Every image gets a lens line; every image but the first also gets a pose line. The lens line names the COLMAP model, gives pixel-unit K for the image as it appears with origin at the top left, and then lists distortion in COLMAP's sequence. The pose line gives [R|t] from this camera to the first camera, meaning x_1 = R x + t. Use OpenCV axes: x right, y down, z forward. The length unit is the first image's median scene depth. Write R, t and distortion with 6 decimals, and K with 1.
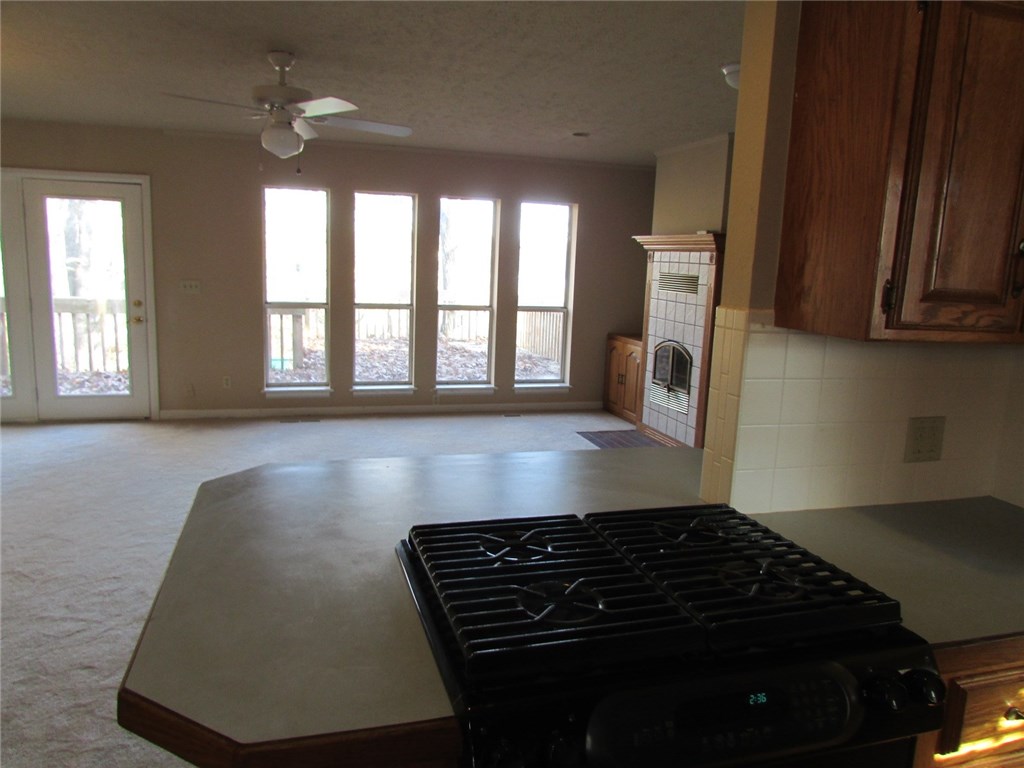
lens RADIAL K [[736.8, 0, 511.3], [0, 736.8, 387.0], [0, 0, 1]] dist [-0.022913, -0.003750]
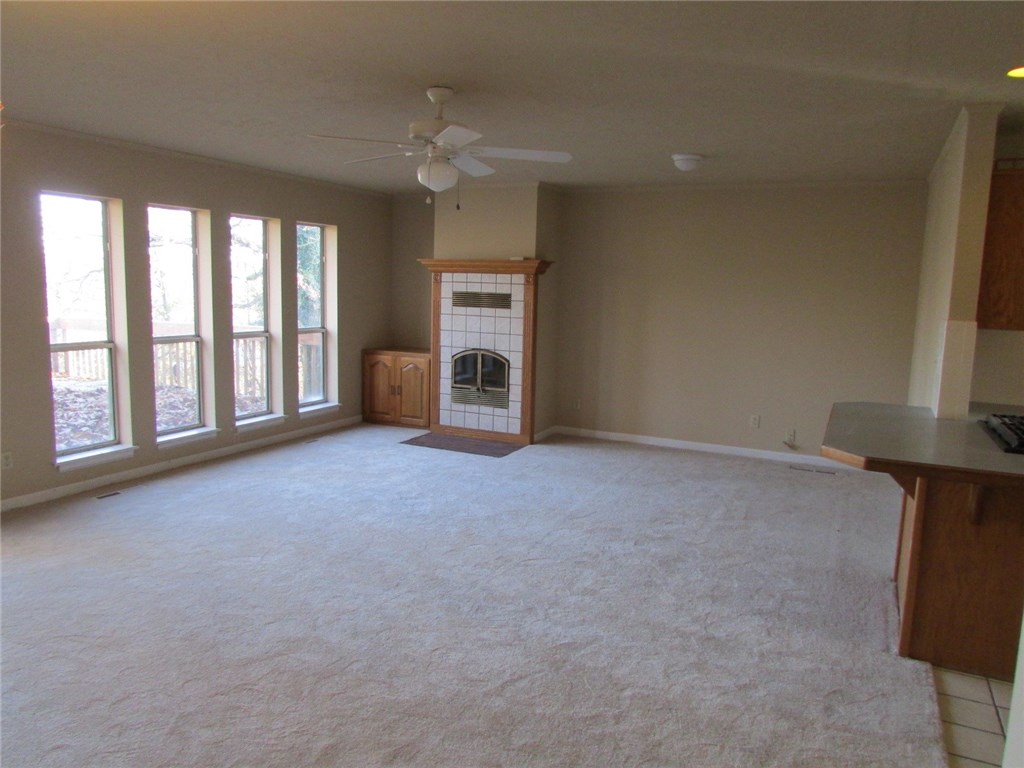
lens RADIAL K [[736.8, 0, 506.4], [0, 736.8, 385.9], [0, 0, 1]] dist [-0.022913, -0.003750]
pose [[0.695386, -0.126241, 0.707462, -0.588048], [0.133271, 0.990027, 0.045667, -0.052081], [-0.706171, 0.062528, 0.705275, 0.139865]]
